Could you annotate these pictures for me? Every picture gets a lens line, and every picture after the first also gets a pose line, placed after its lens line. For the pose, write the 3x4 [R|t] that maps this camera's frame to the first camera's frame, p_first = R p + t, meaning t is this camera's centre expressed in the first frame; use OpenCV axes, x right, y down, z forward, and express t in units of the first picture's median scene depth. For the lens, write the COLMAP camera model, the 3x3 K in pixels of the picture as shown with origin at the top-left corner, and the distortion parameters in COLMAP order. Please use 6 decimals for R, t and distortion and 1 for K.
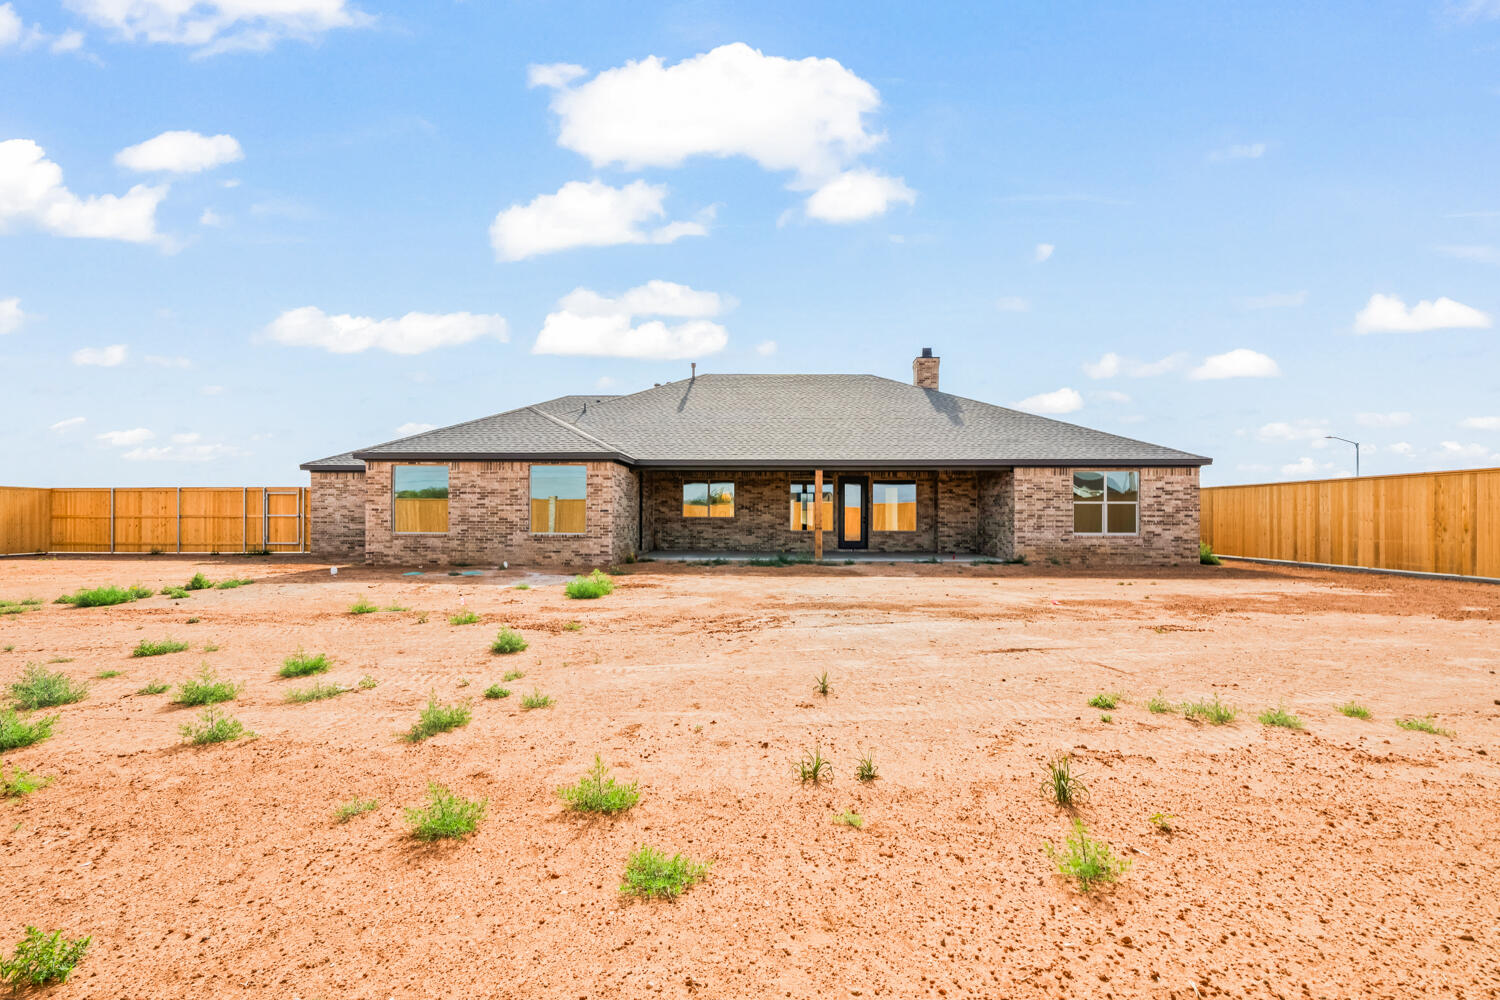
lens RADIAL K [[708.5, 0, 734.5], [0, 708.5, 516.0], [0, 0, 1]] dist [0.010839, -0.002177]
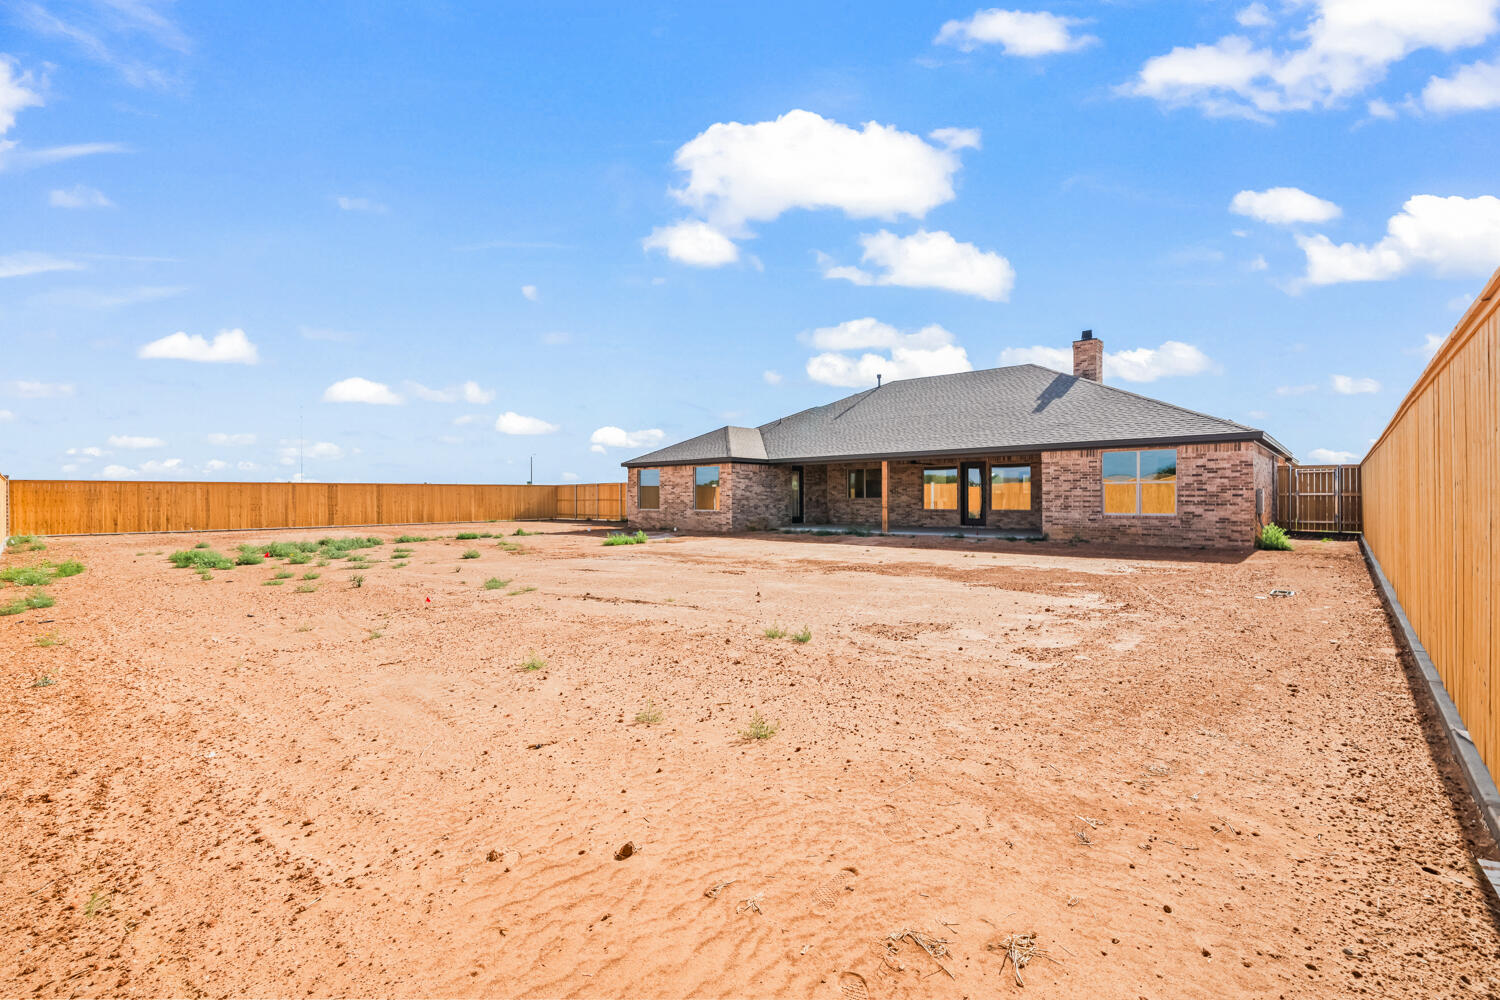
lens RADIAL K [[651.9, 0, 754.7], [0, 651.9, 494.8], [0, 0, 1]] dist [-0.031535, 0.002937]
pose [[0.768383, -0.008685, -0.639931, 0.772891], [0.009799, 0.999950, -0.001805, -0.006091], [0.639915, -0.004884, 0.768430, -0.030950]]
